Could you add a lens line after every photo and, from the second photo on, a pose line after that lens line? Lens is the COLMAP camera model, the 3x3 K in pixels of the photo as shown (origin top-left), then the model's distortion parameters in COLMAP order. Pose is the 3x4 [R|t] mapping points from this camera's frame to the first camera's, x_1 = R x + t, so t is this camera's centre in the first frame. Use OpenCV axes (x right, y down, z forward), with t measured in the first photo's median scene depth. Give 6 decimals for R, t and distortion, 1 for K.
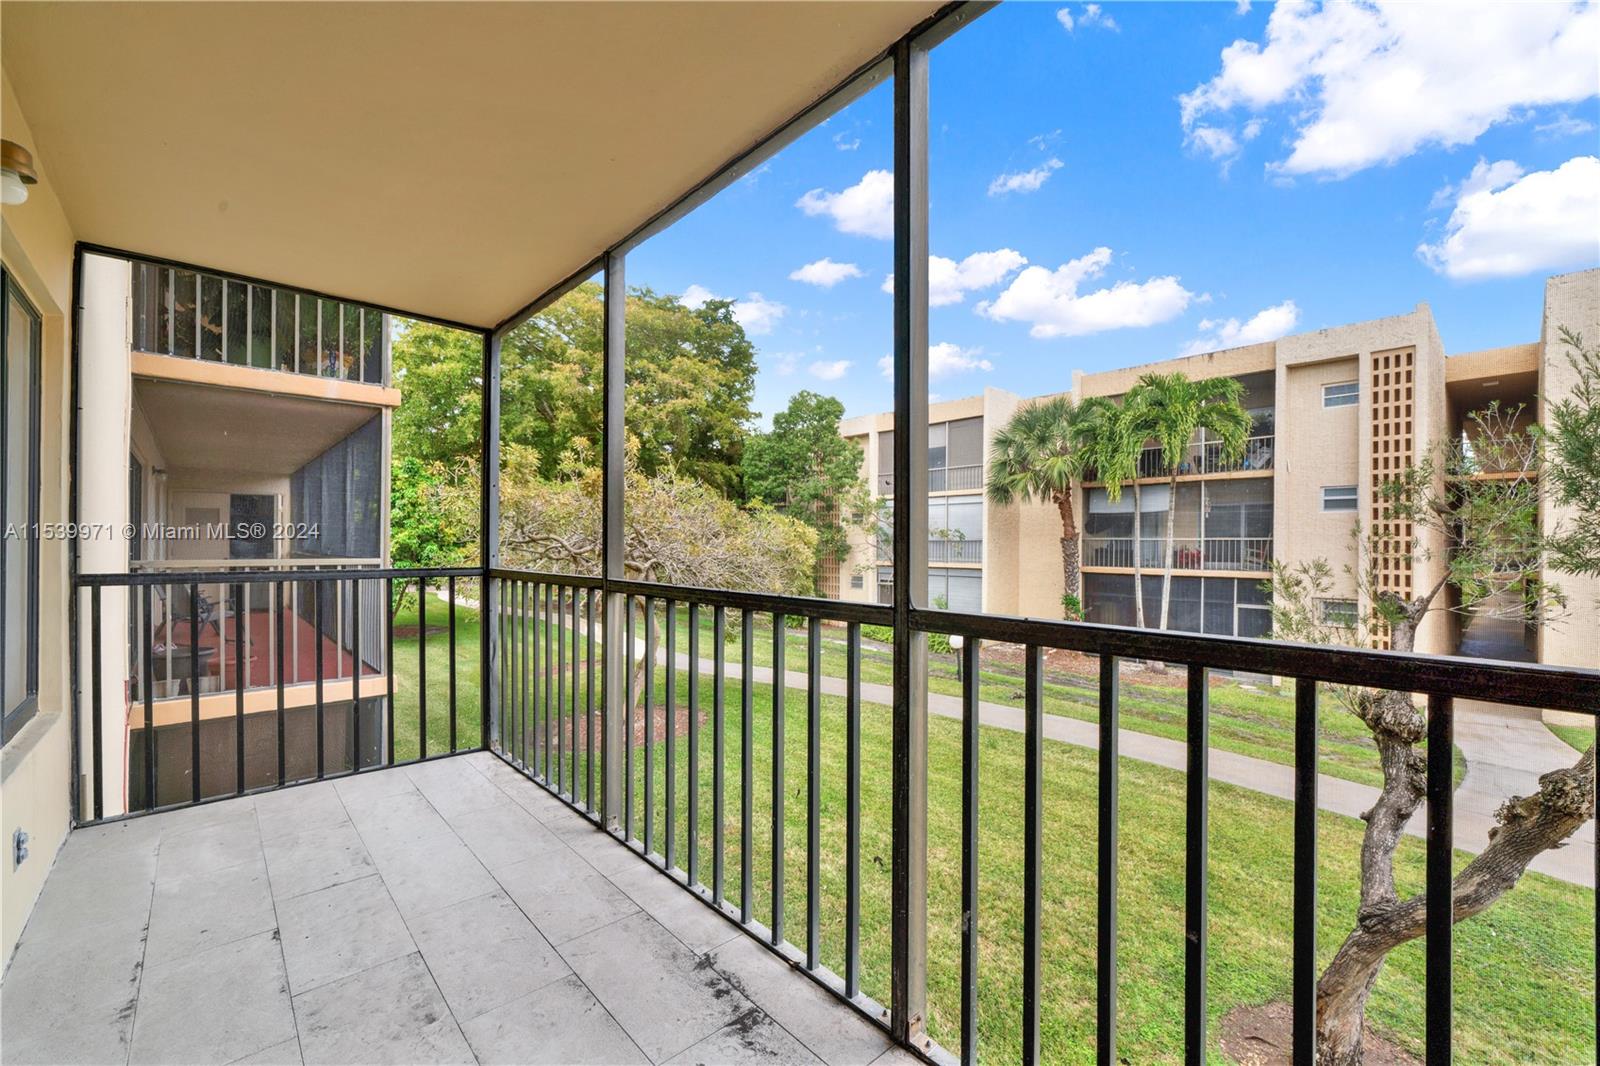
lens RADIAL K [[673.5, 0, 810.3], [0, 673.5, 538.3], [0, 0, 1]] dist [-0.000892, -0.000112]
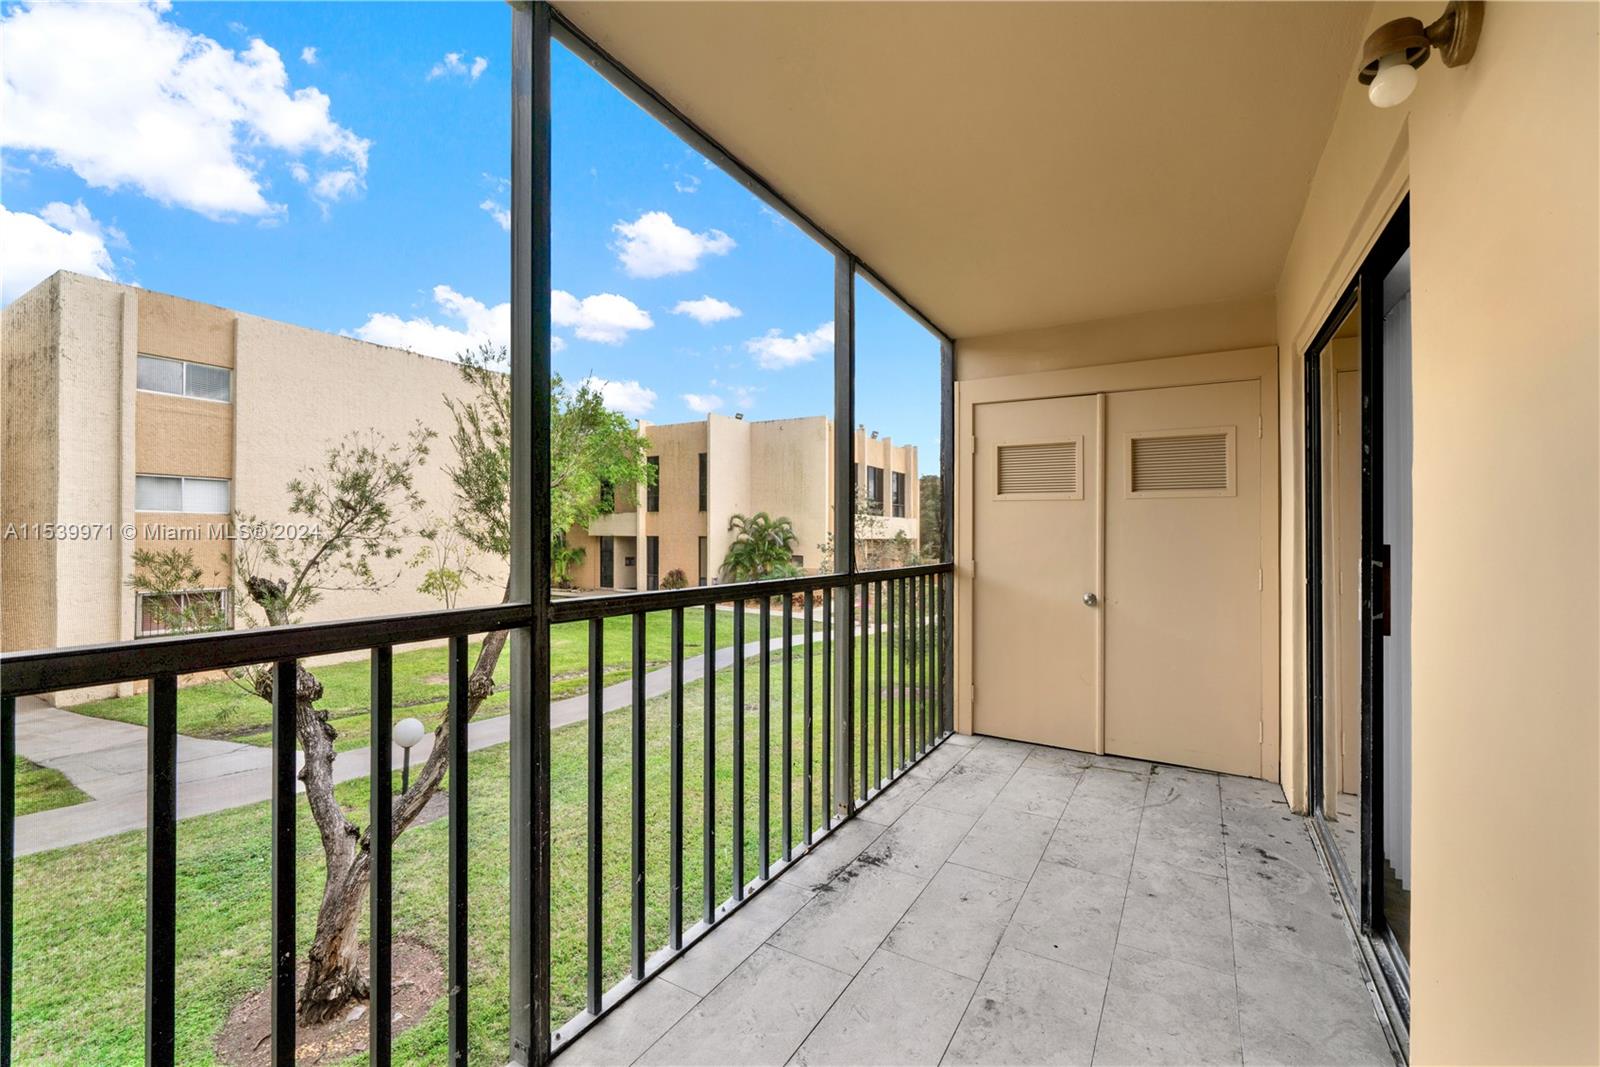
lens RADIAL K [[673.5, 0, 802.3], [0, 673.5, 537.4], [0, 0, 1]] dist [-0.000892, -0.000112]
pose [[-0.299783, 0.004413, 0.953997, -0.585232], [0.000589, 0.999990, -0.004441, 0.006779], [-0.954007, -0.000769, -0.299783, 0.635163]]
